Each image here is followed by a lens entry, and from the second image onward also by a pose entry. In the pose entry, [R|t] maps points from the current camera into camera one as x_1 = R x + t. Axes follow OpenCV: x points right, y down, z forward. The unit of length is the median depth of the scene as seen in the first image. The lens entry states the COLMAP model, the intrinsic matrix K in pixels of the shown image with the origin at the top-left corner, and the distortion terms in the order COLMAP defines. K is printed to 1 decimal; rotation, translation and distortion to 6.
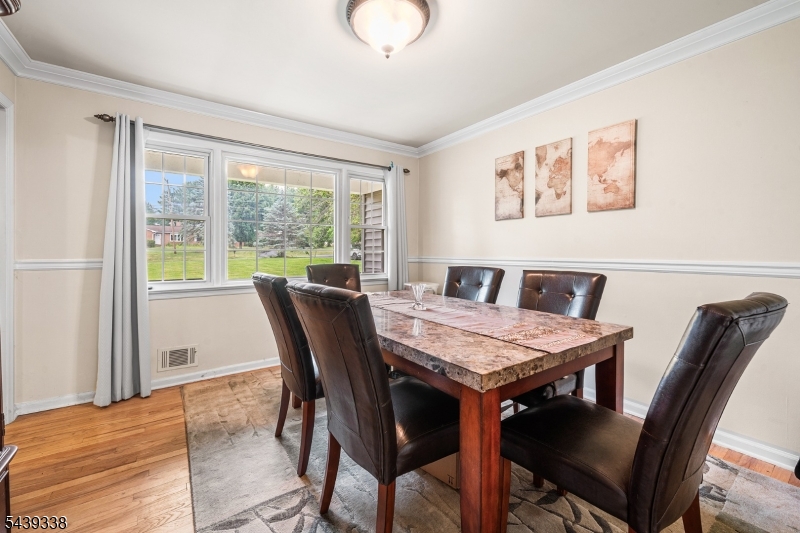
lens RADIAL K [[333.0, 0, 399.3], [0, 333.0, 261.5], [0, 0, 1]] dist [-0.000746, -0.000039]
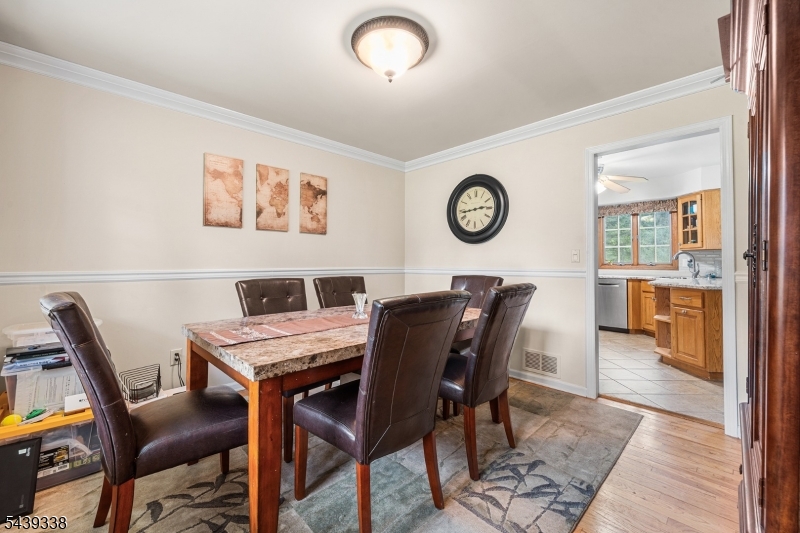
lens RADIAL K [[323.0, 0, 396.5], [0, 323.0, 266.2], [0, 0, 1]] dist [-0.000476, 0.000004]
pose [[-0.150158, -0.012540, 0.988582, -0.721196], [0.023479, 0.999592, 0.016246, -0.024988], [-0.988383, 0.025651, -0.149803, 0.776647]]
